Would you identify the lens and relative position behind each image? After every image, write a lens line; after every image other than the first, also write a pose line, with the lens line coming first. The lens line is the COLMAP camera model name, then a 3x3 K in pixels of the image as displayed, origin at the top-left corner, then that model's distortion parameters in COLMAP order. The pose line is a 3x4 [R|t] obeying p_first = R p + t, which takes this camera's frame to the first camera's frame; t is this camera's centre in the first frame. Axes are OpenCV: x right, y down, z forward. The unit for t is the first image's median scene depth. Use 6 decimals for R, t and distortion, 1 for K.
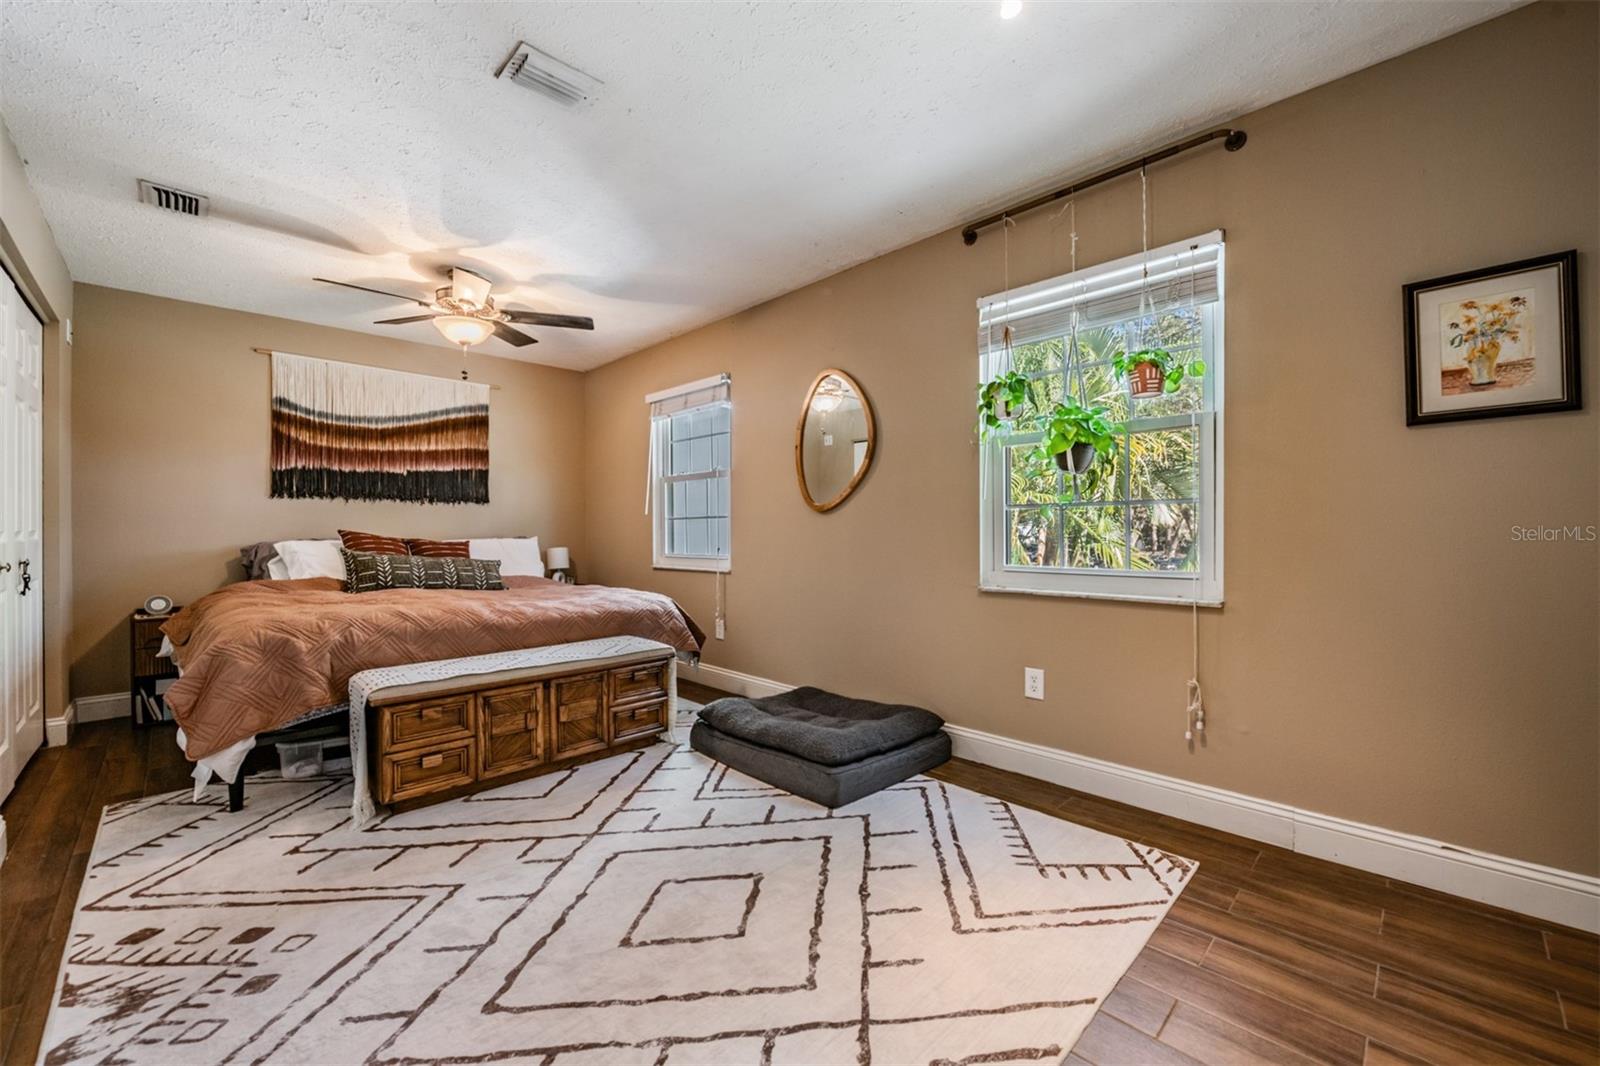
lens RADIAL K [[637.5, 0, 802.8], [0, 637.5, 550.2], [0, 0, 1]] dist [-0.008498, -0.000418]
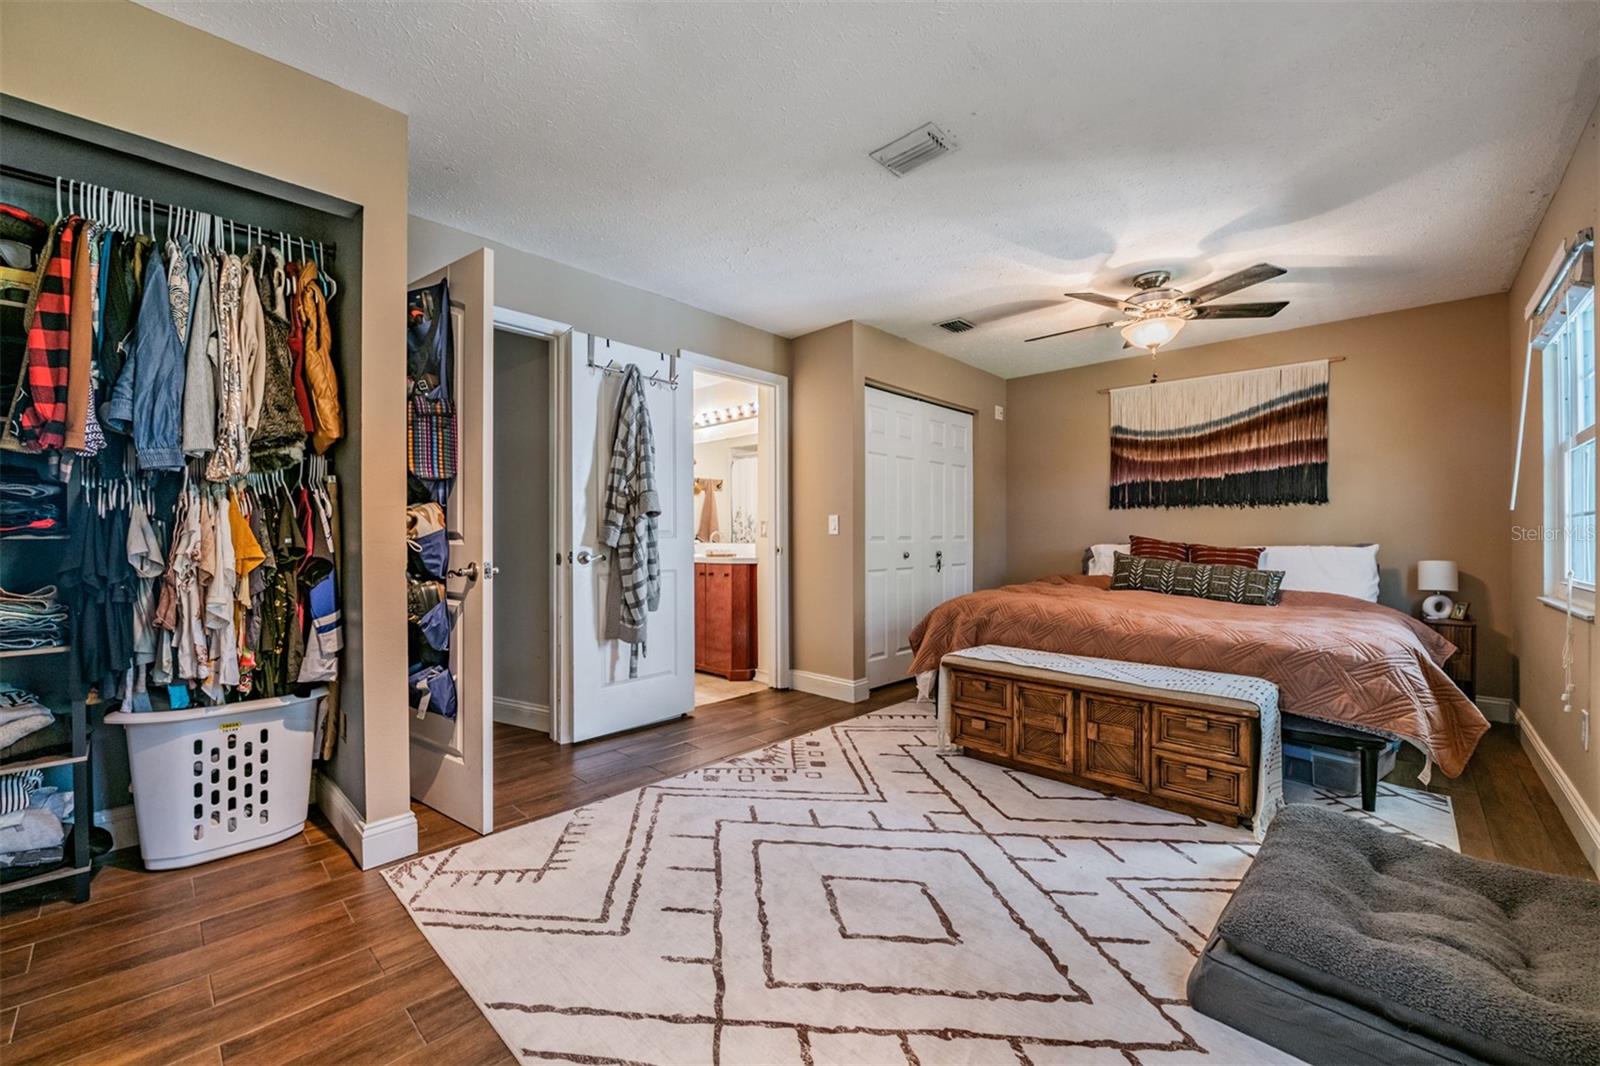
lens RADIAL K [[637.5, 0, 802.8], [0, 637.5, 550.2], [0, 0, 1]] dist [-0.008498, -0.000418]
pose [[0.024846, 0.023135, -0.999424, 0.588385], [-0.030832, 0.999274, 0.022365, -0.019368], [0.999216, 0.030258, 0.025542, 0.581619]]
